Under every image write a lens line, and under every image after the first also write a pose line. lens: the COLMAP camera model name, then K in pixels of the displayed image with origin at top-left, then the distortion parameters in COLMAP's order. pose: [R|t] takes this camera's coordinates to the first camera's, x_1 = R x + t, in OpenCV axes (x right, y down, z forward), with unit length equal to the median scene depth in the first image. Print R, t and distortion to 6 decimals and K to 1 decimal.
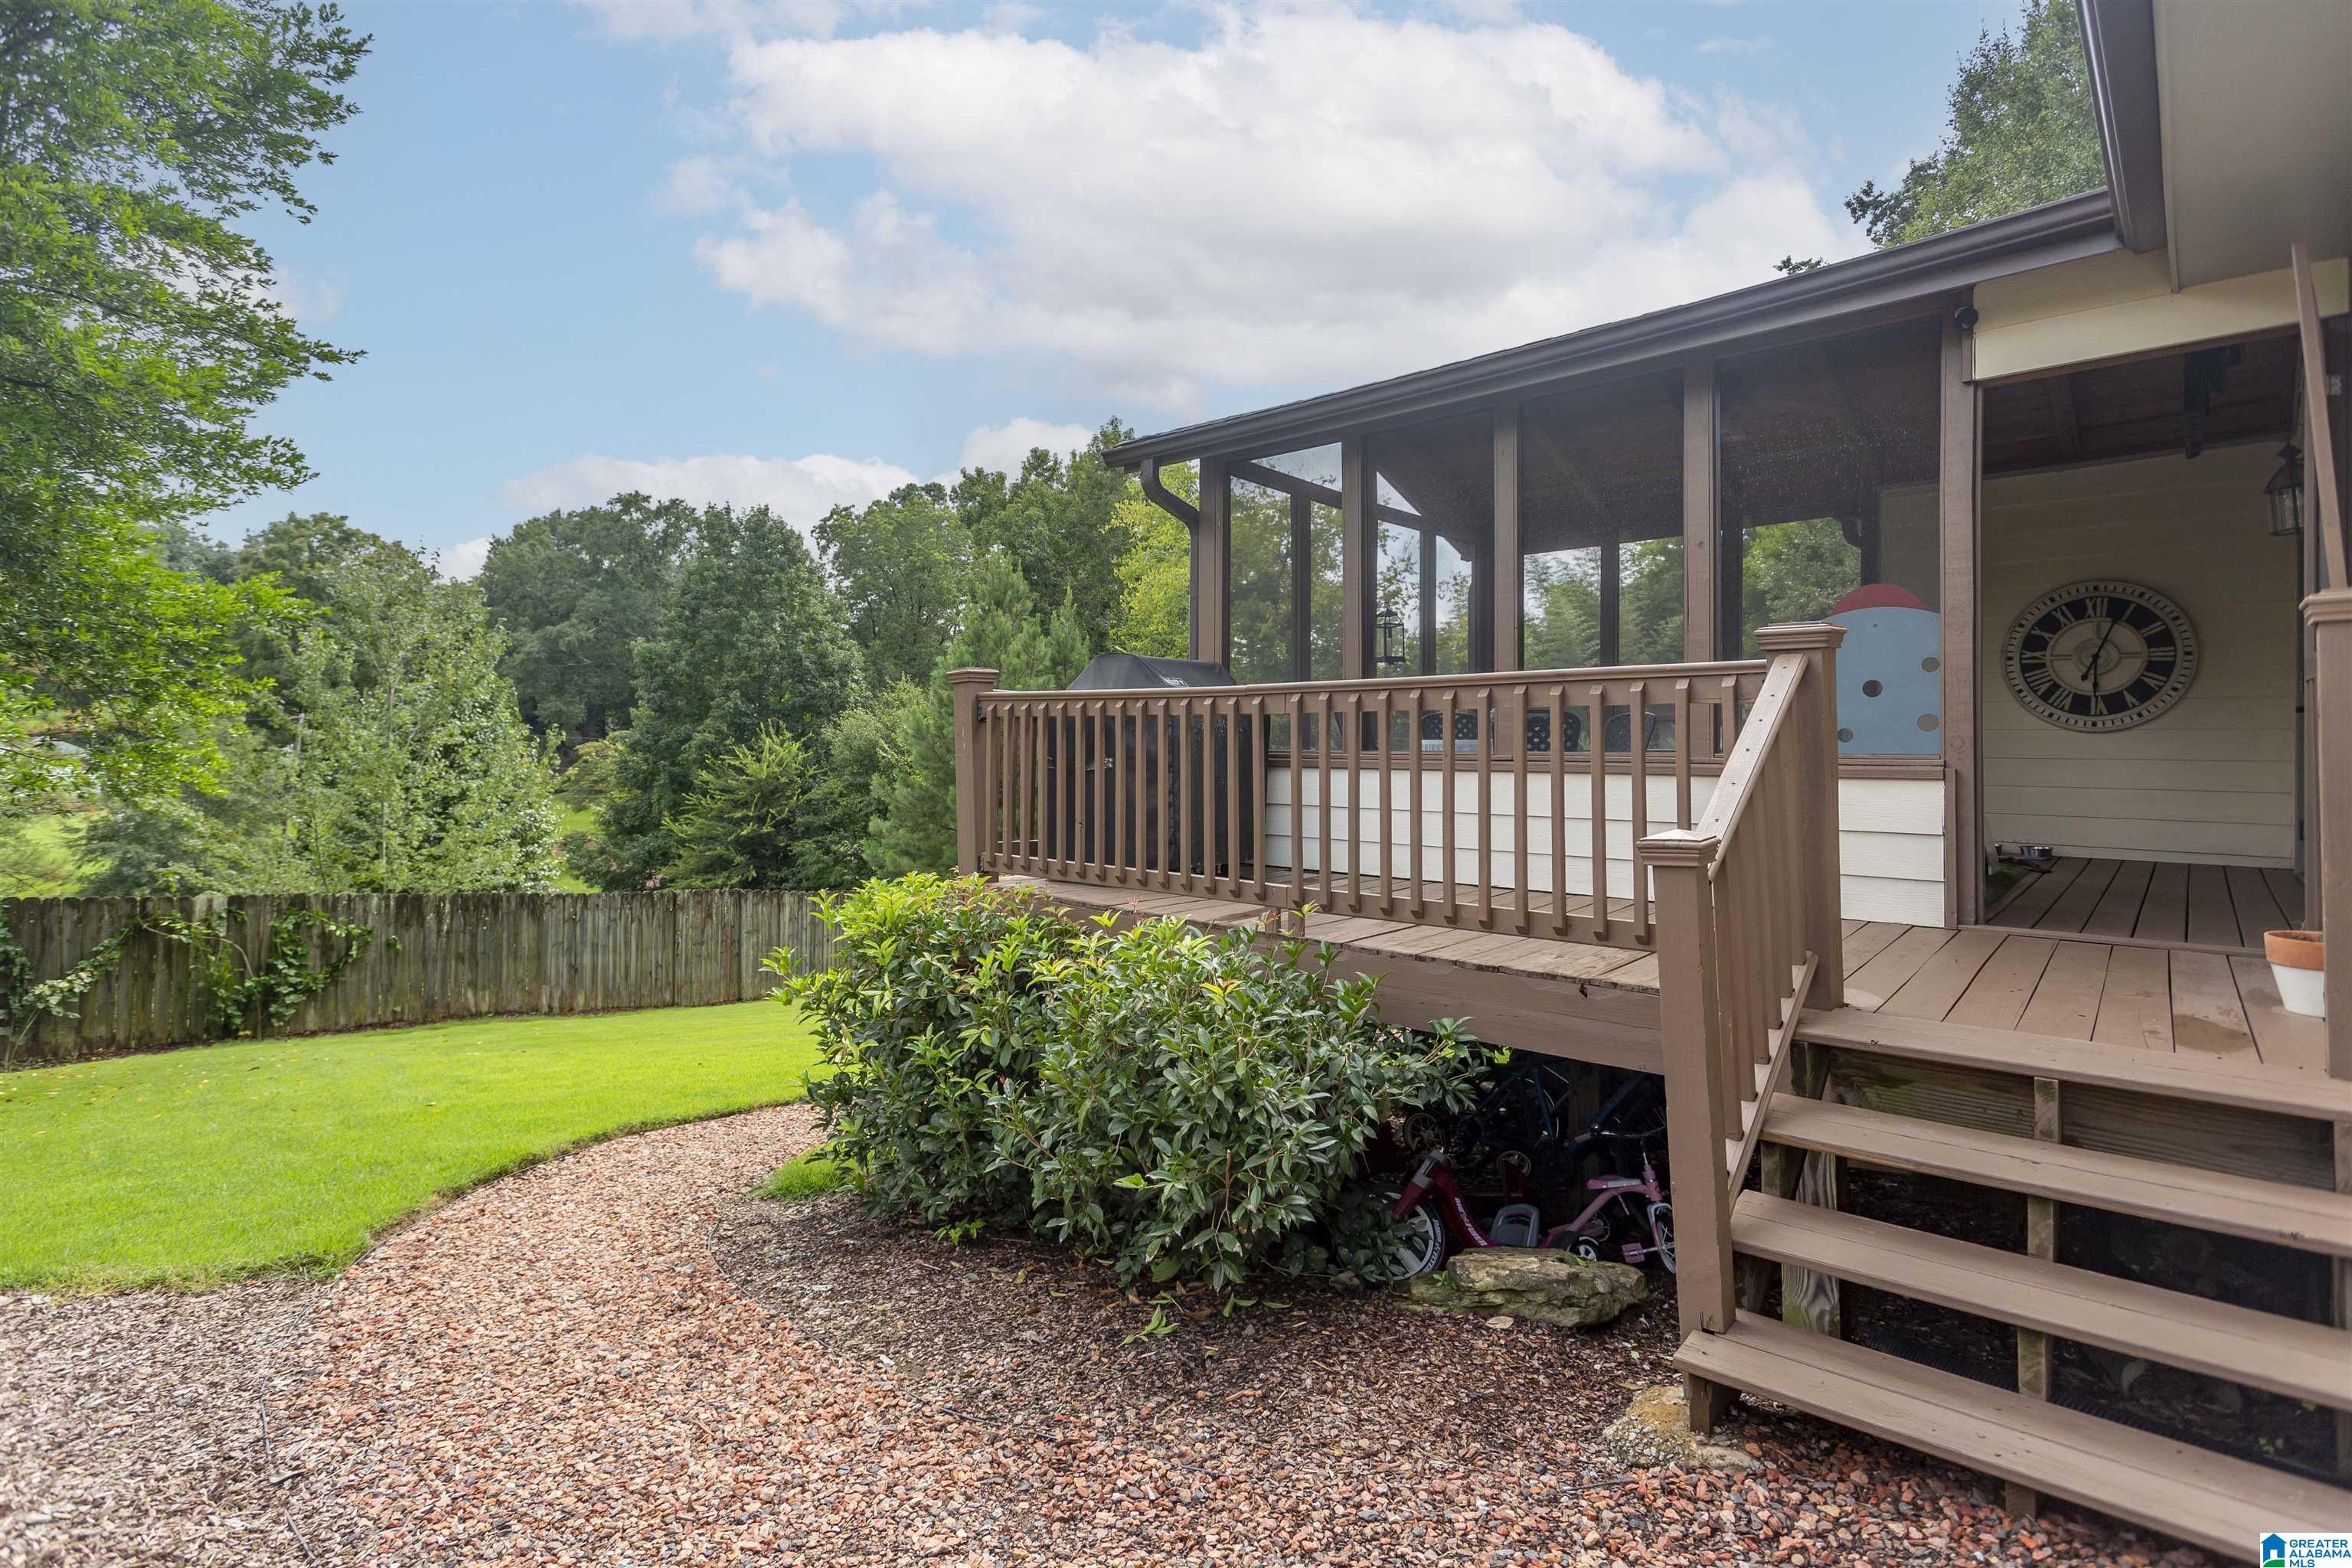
lens RADIAL K [[1118.5, 0, 1171.3], [0, 1118.5, 725.5], [0, 0, 1]] dist [0.010831, -0.000108]
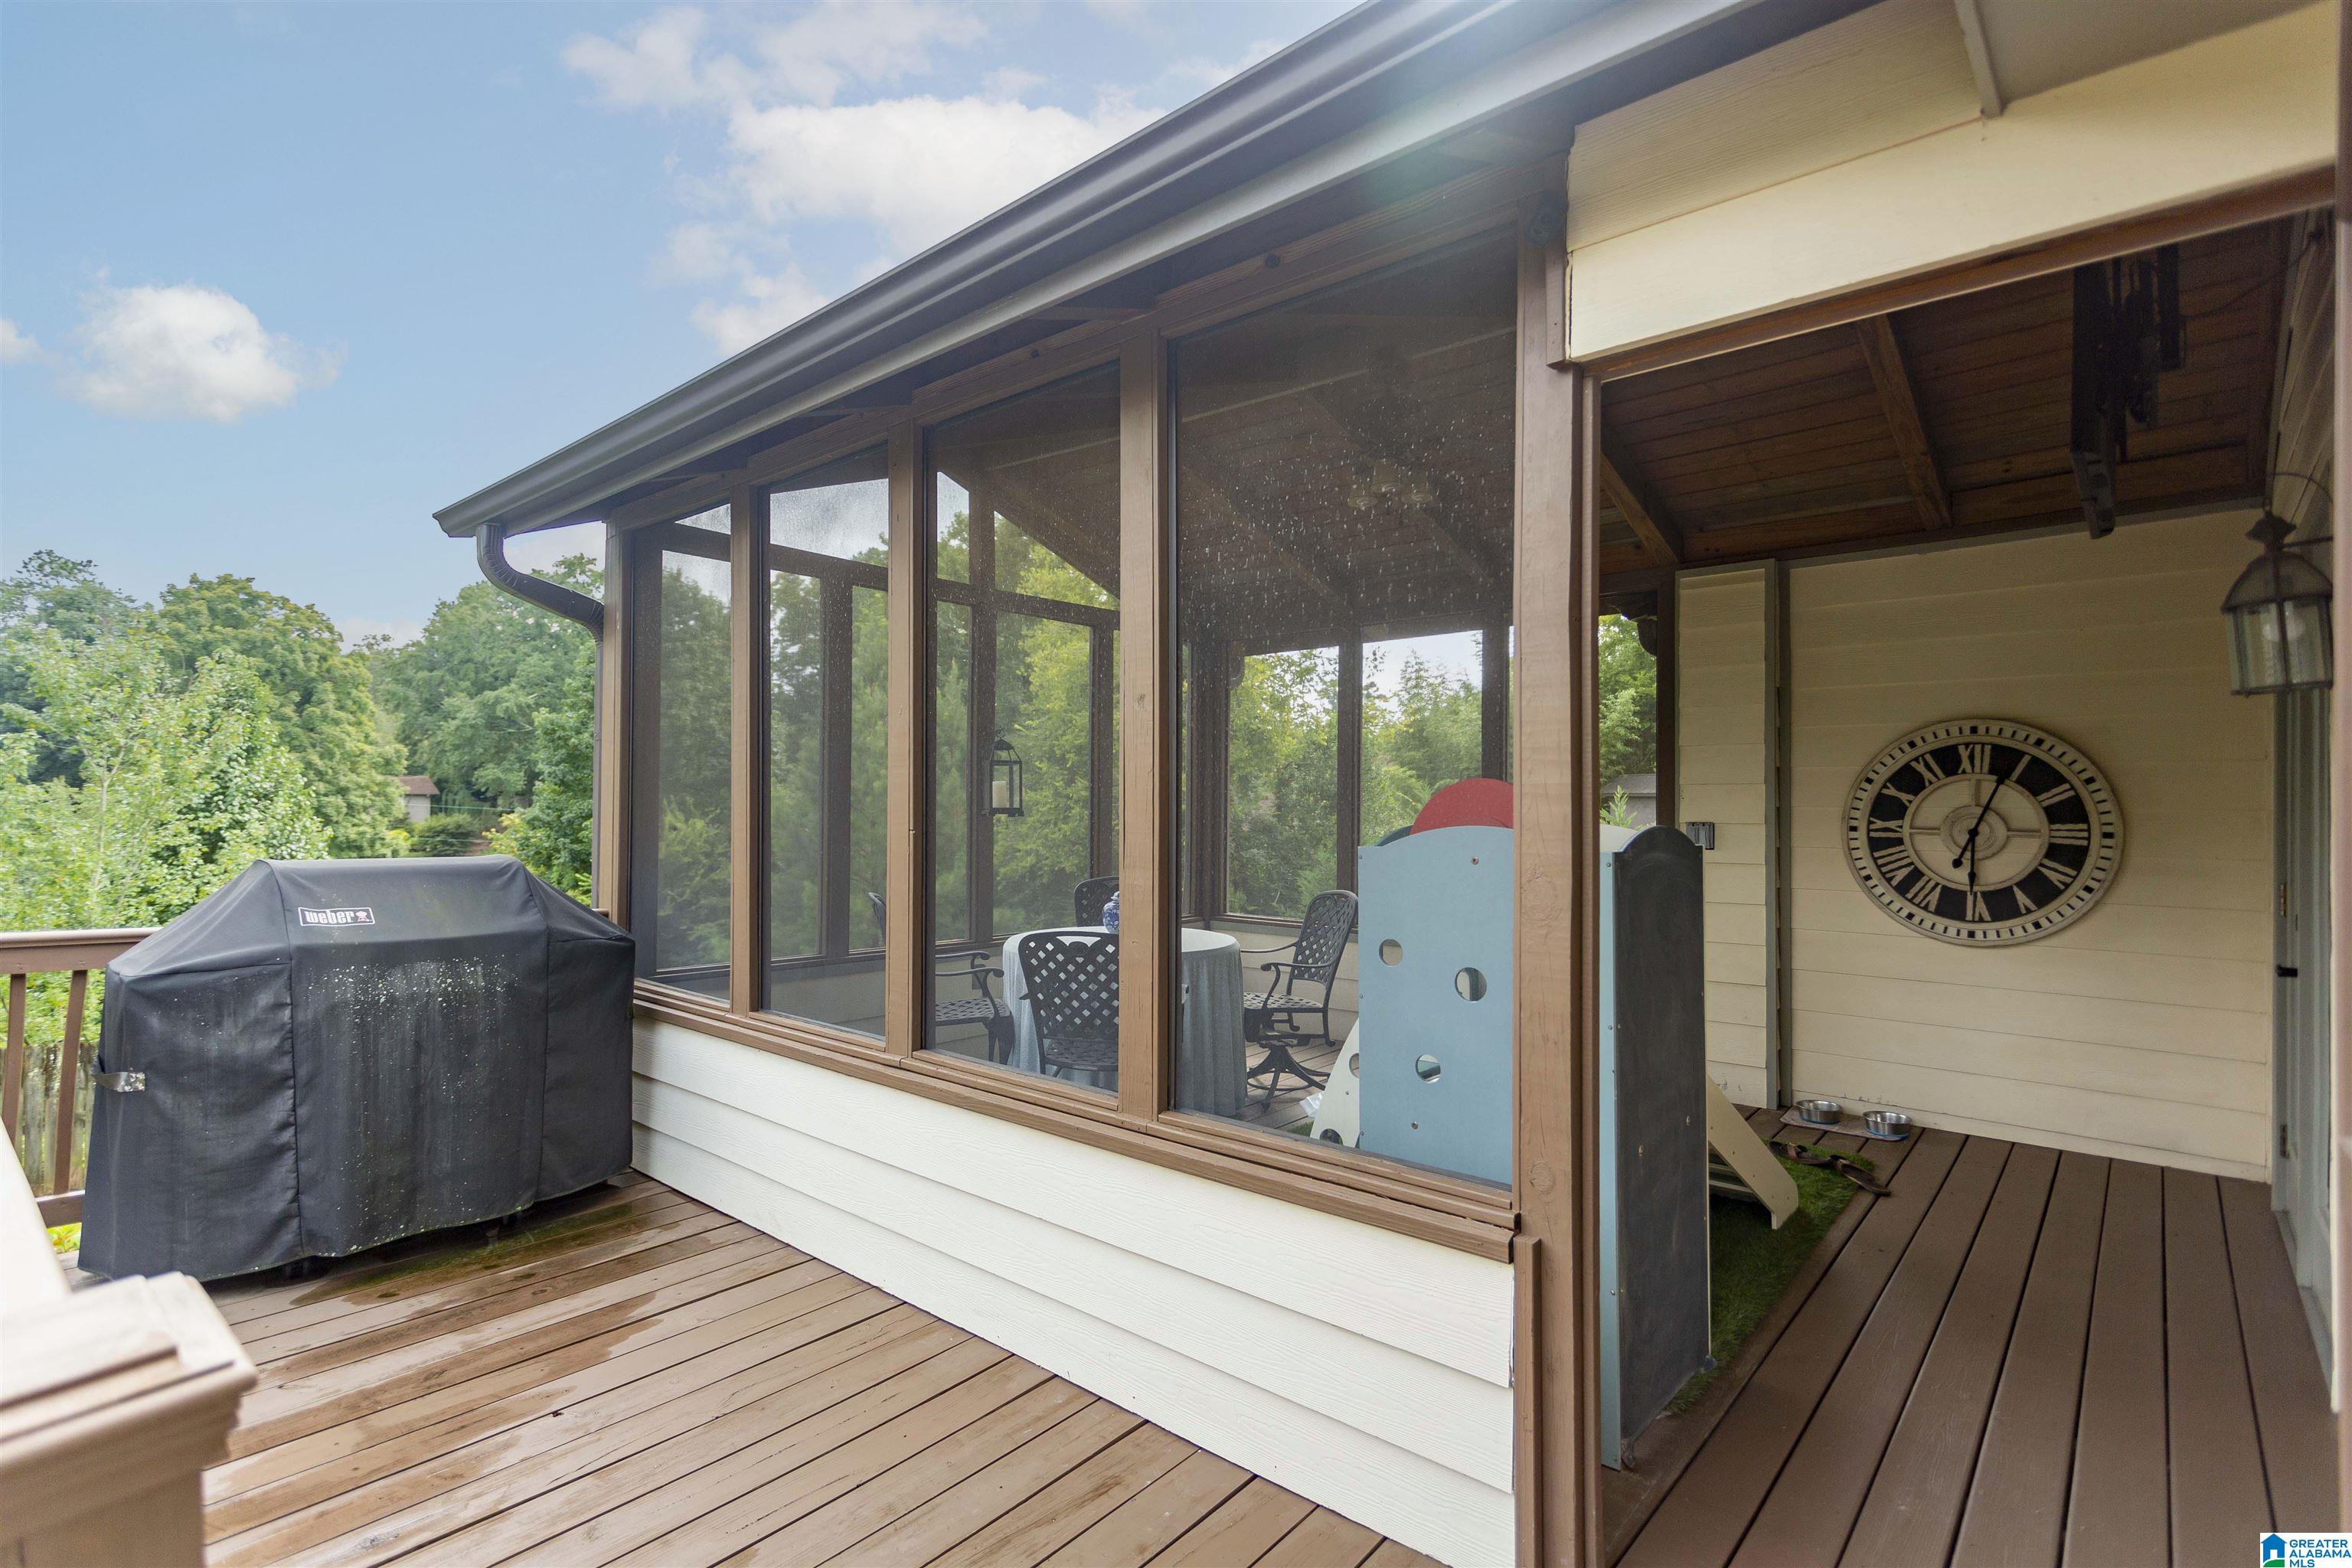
lens RADIAL K [[1104.3, 0, 1176.0], [0, 1104.3, 784.0], [0, 0, 1]] dist [0.010729, 0.000392]
pose [[0.999894, 0.003614, 0.014096, 0.337806], [-0.003570, 0.999989, -0.003180, -0.085376], [-0.014108, 0.003129, 0.999896, 0.348414]]
